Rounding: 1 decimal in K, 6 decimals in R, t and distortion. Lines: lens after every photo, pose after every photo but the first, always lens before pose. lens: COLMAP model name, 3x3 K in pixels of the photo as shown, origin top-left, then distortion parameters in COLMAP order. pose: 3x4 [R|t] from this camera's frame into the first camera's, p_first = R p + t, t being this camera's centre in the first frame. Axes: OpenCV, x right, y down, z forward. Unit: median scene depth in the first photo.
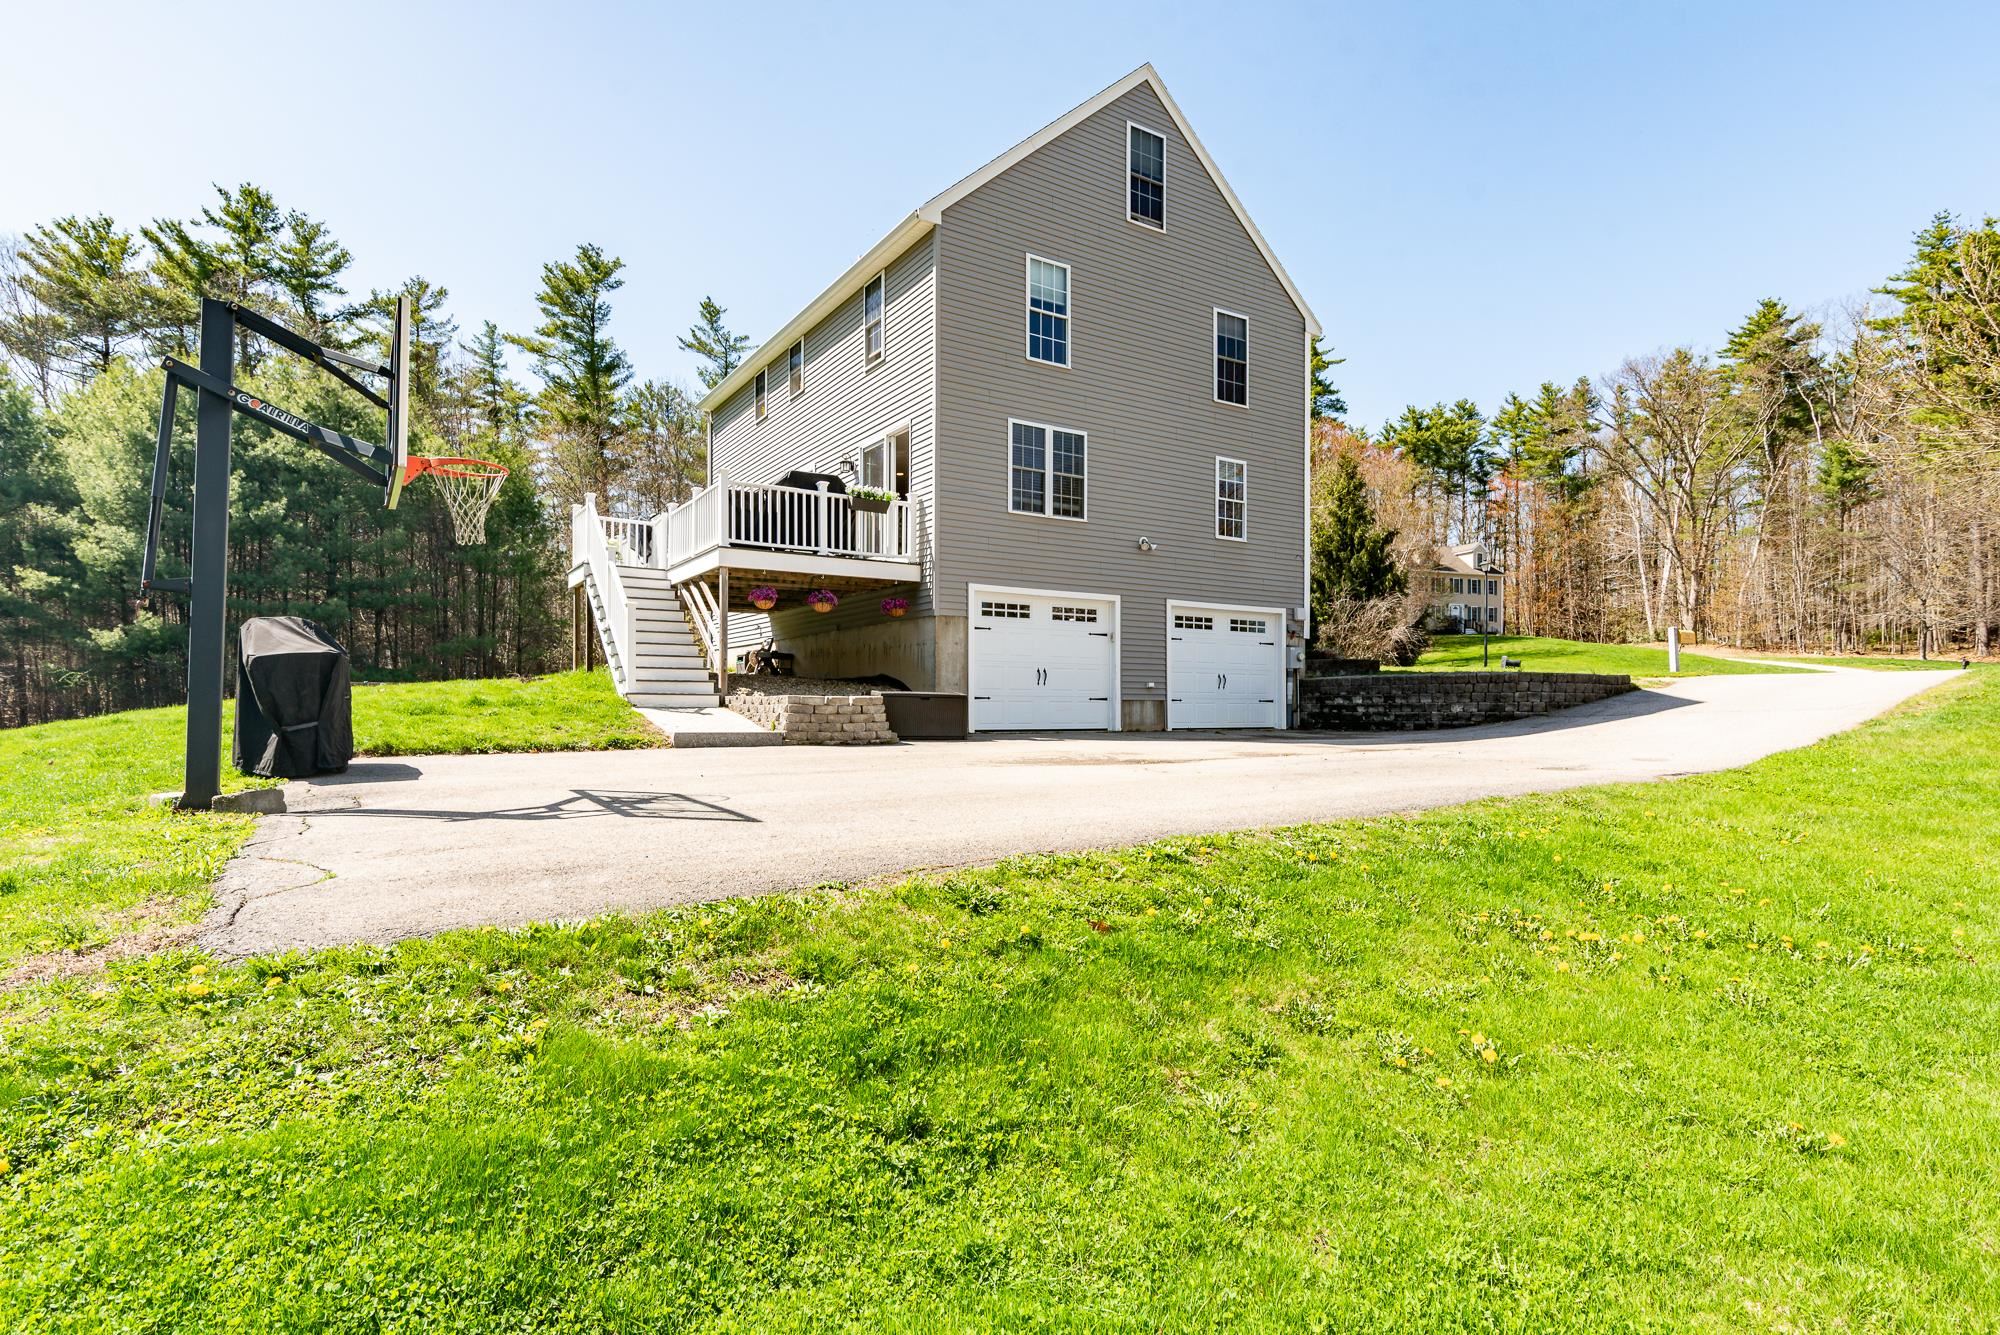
lens RADIAL K [[983.4, 0, 1002.5], [0, 983.4, 675.2], [0, 0, 1]] dist [0.000313, -0.000527]
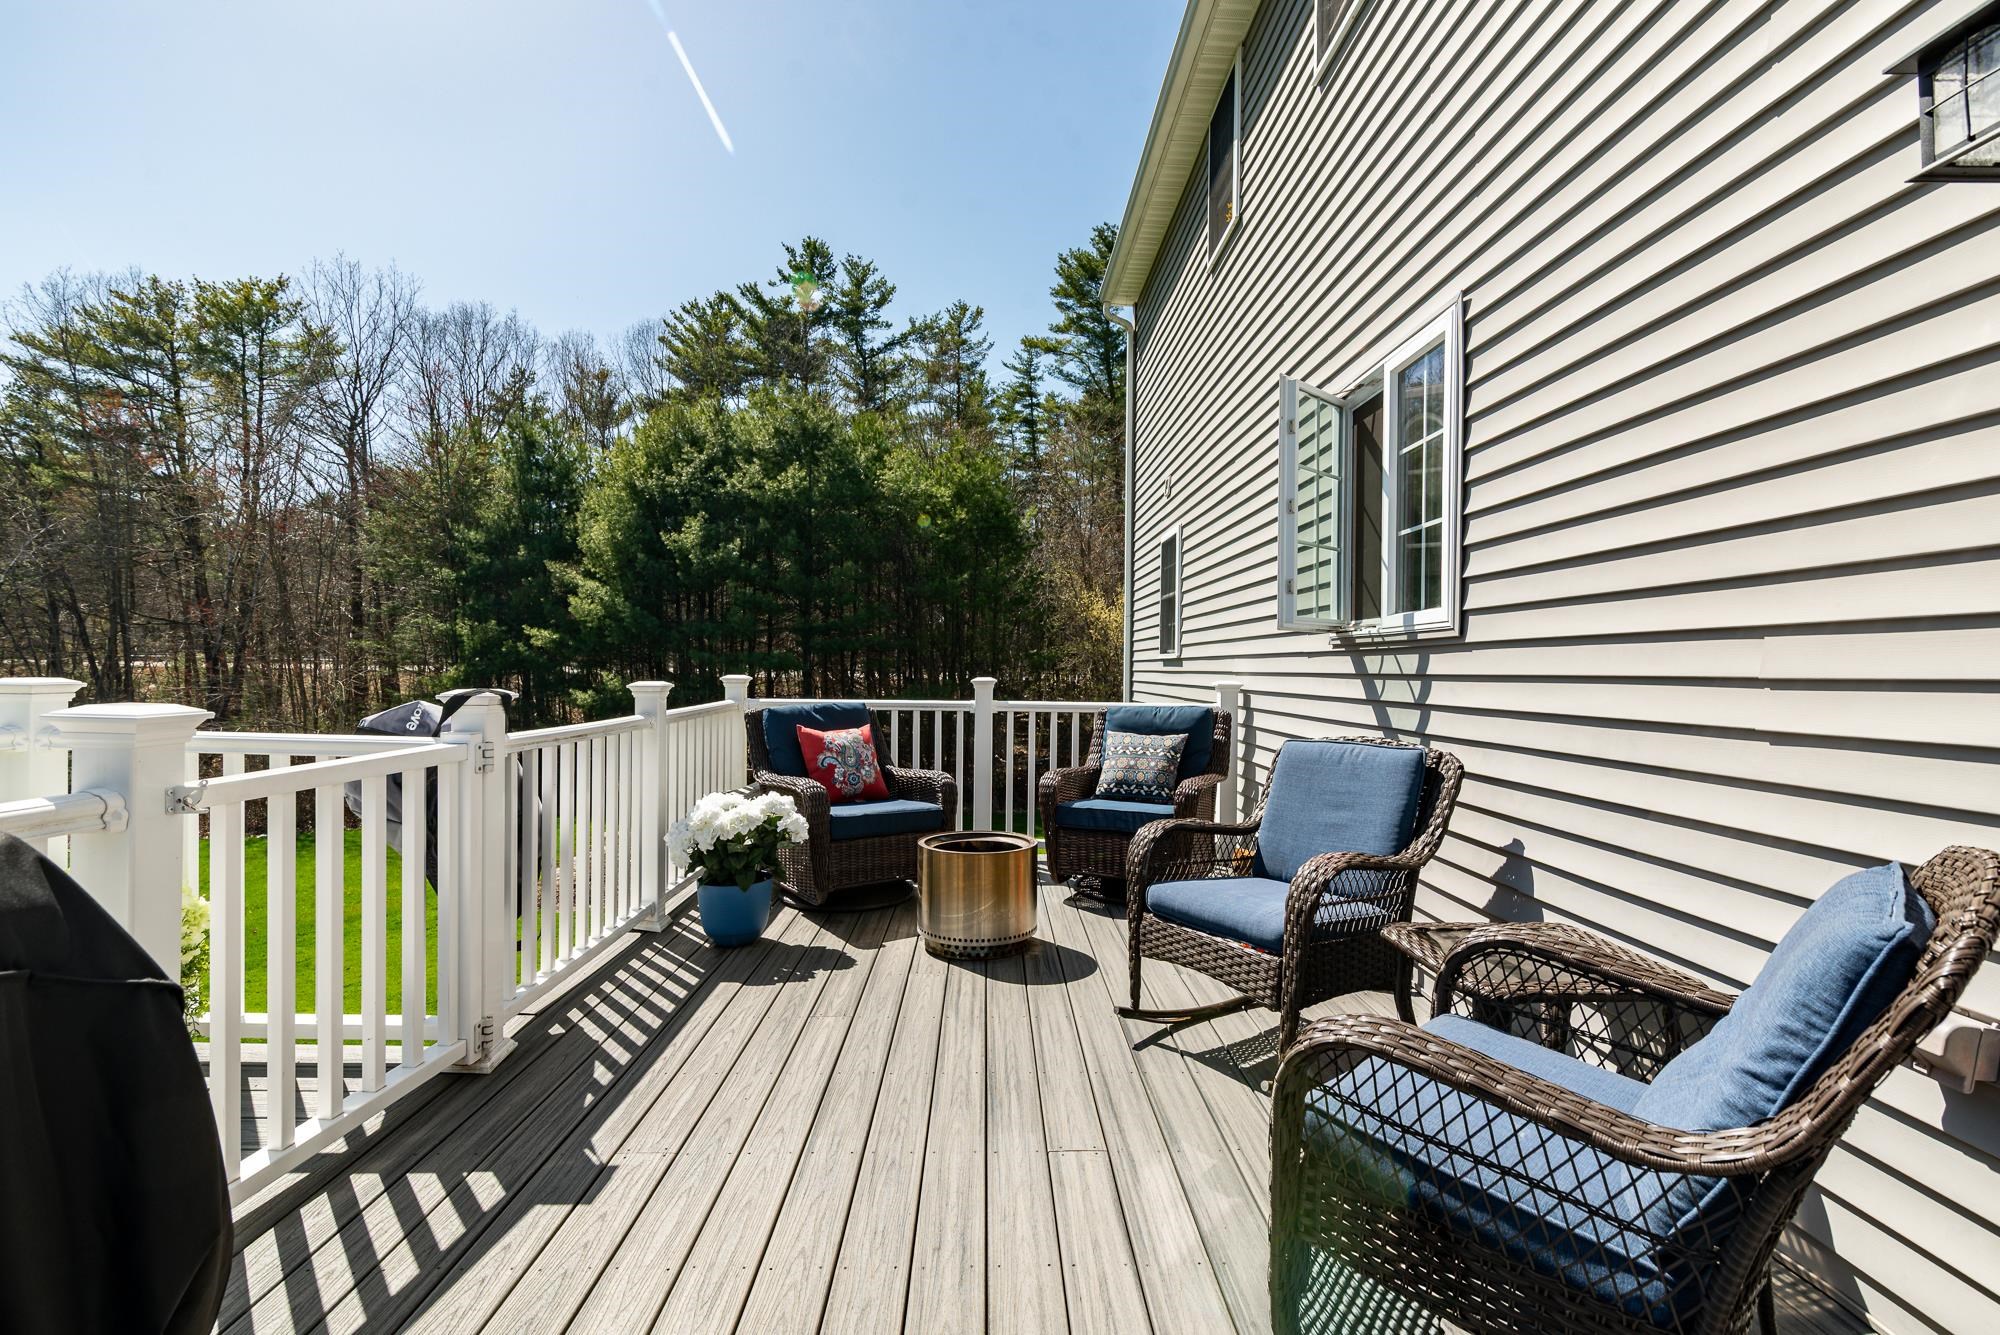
lens RADIAL K [[918.1, 0, 998.5], [0, 918.1, 671.3], [0, 0, 1]] dist [0.001895, -0.000495]
pose [[0.845190, 0.013028, -0.534307, -0.044546], [-0.001825, 0.999767, 0.021491, -0.042748], [0.534463, -0.017189, 0.845017, 0.233276]]
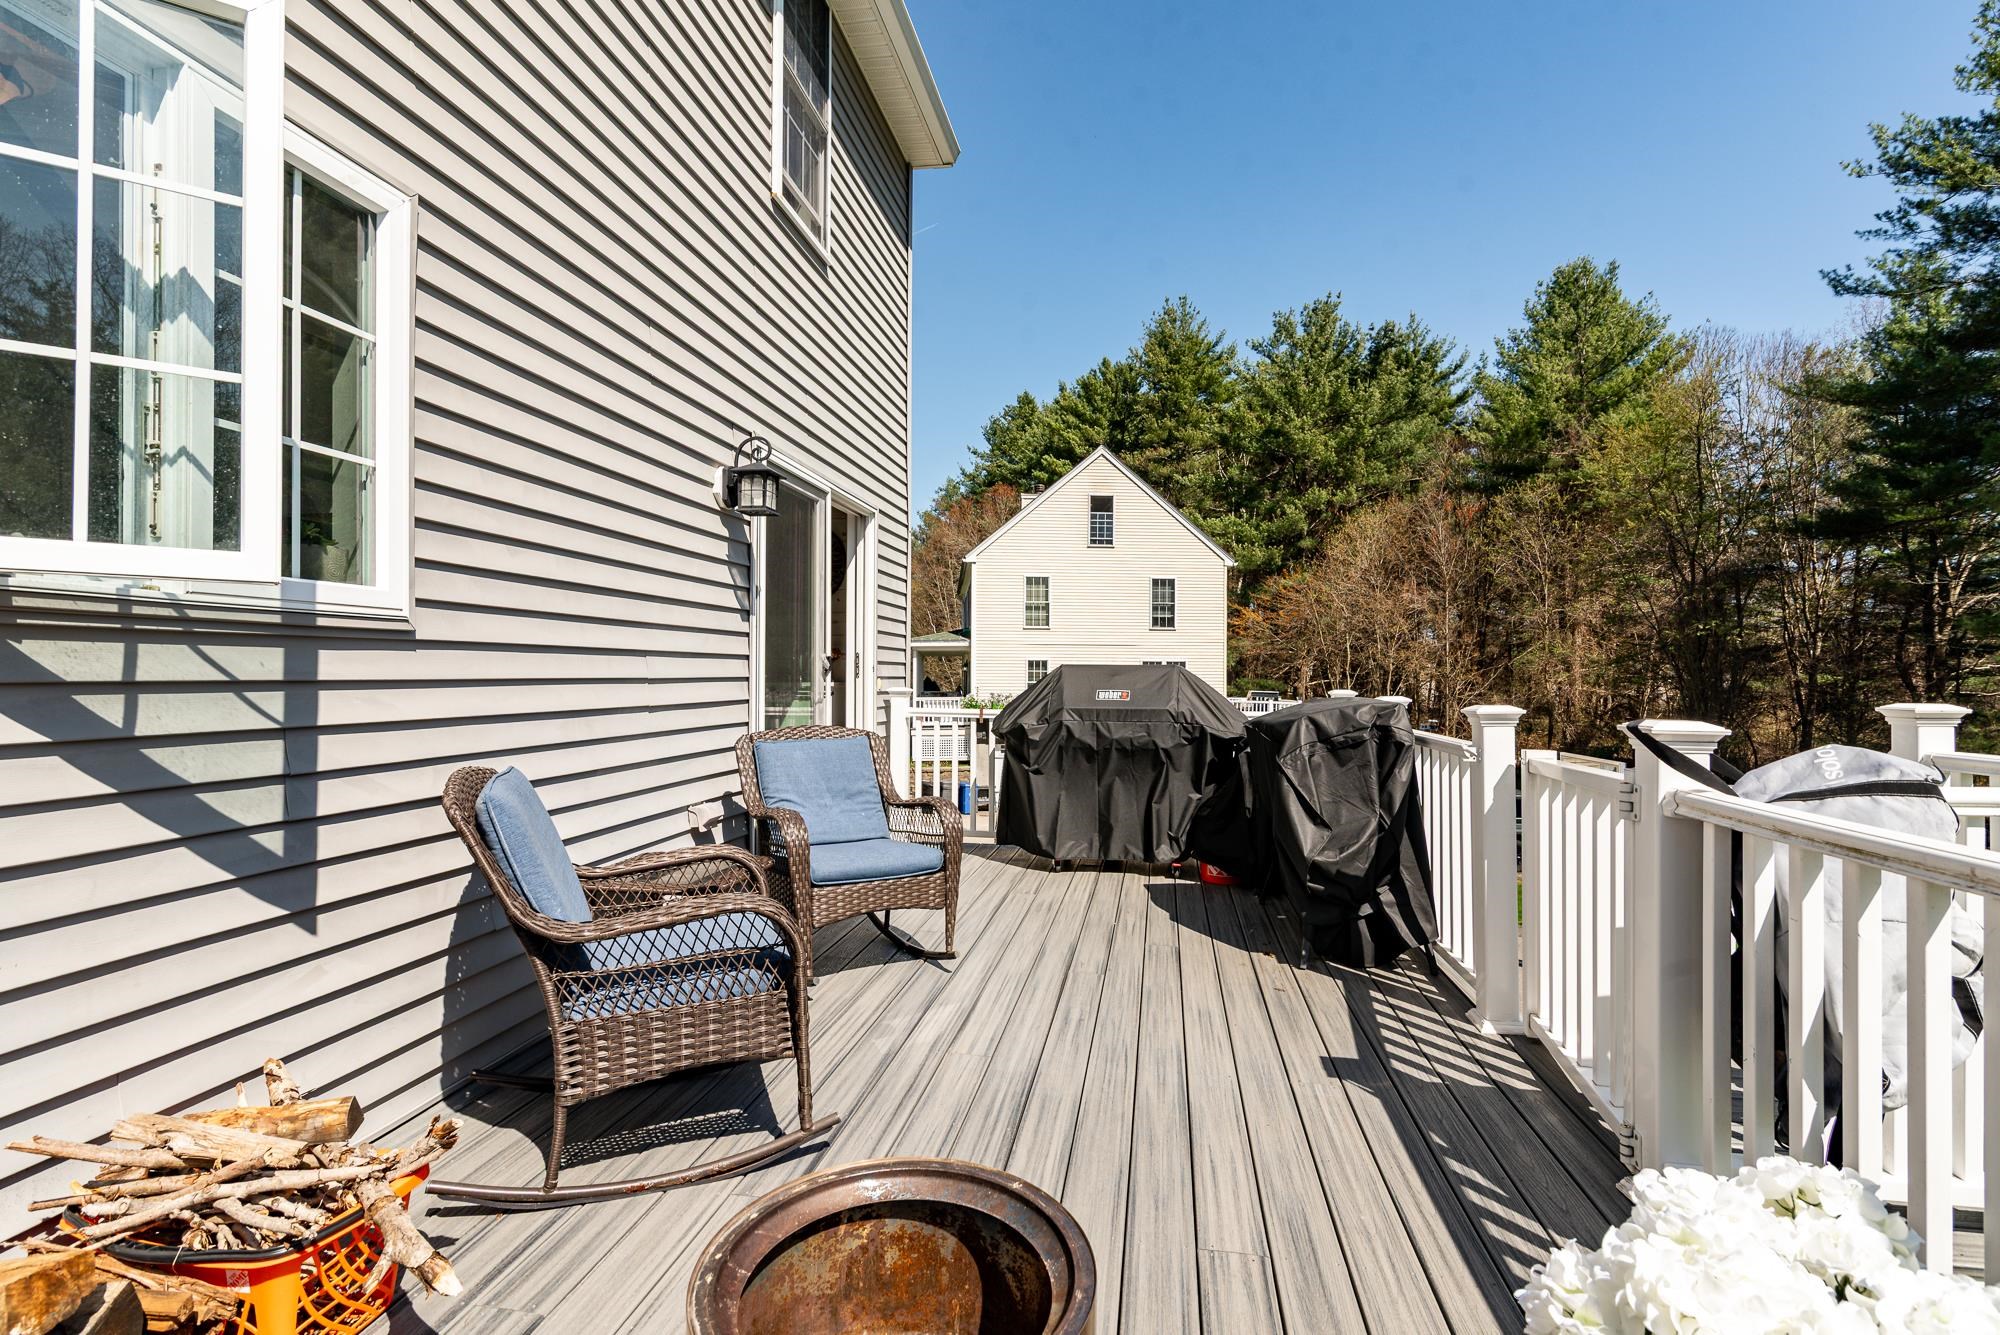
lens RADIAL K [[918.1, 0, 999.1], [0, 918.1, 670.8], [0, 0, 1]] dist [0.001895, -0.000495]
pose [[-0.733279, -0.008159, 0.679879, -0.503653], [-0.020240, 0.999747, -0.009833, -0.035910], [-0.679627, -0.020971, -0.733258, 0.845110]]
